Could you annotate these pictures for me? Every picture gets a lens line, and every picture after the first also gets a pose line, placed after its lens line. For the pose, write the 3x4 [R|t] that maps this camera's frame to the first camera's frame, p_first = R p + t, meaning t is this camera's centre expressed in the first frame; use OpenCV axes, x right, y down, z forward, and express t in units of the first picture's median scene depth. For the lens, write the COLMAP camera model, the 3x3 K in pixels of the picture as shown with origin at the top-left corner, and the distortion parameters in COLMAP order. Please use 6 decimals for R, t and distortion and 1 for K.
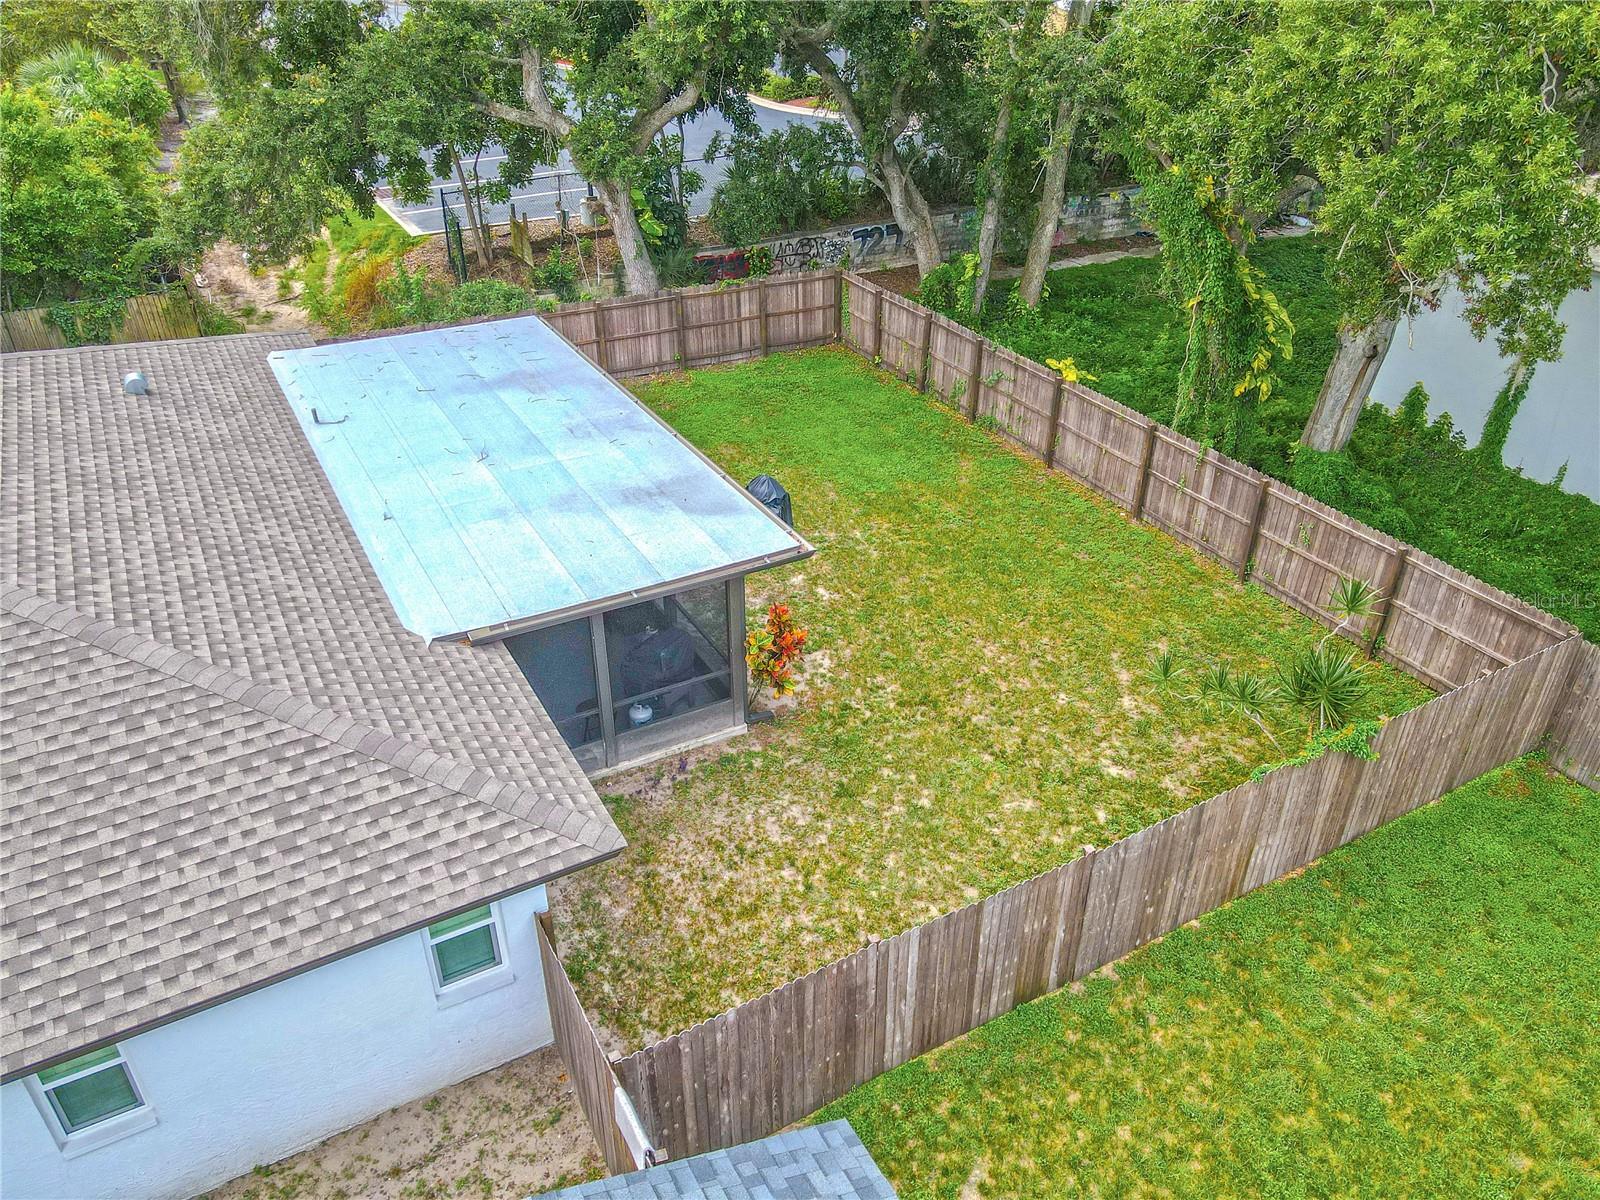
lens RADIAL K [[1179.4, 0, 798.4], [0, 1179.4, 598.4], [0, 0, 1]] dist [0.004338, 0.007651]
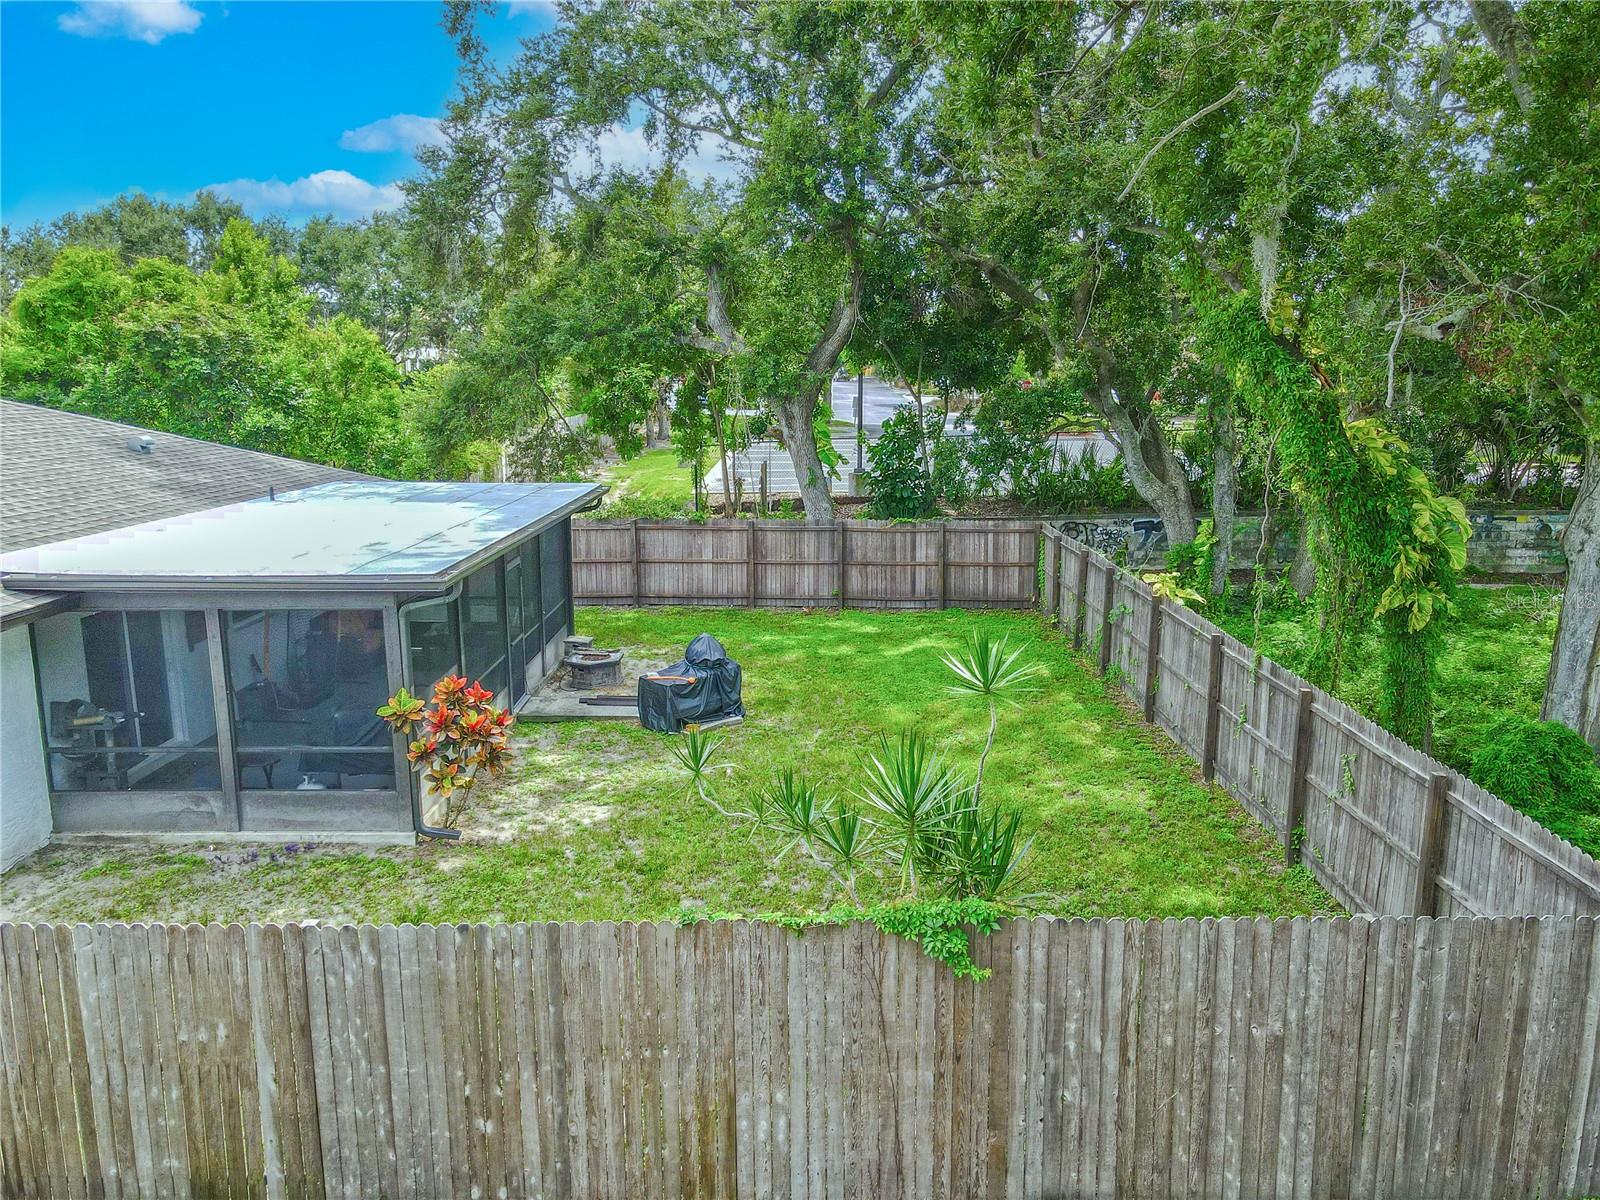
lens RADIAL K [[1179.4, 0, 800.1], [0, 1179.4, 600.6], [0, 0, 1]] dist [0.004338, 0.007651]
pose [[0.870734, 0.083366, -0.484636, 0.317380], [-0.250785, 0.923016, -0.291803, 0.074579], [0.423000, 0.375622, 0.824608, 0.236803]]
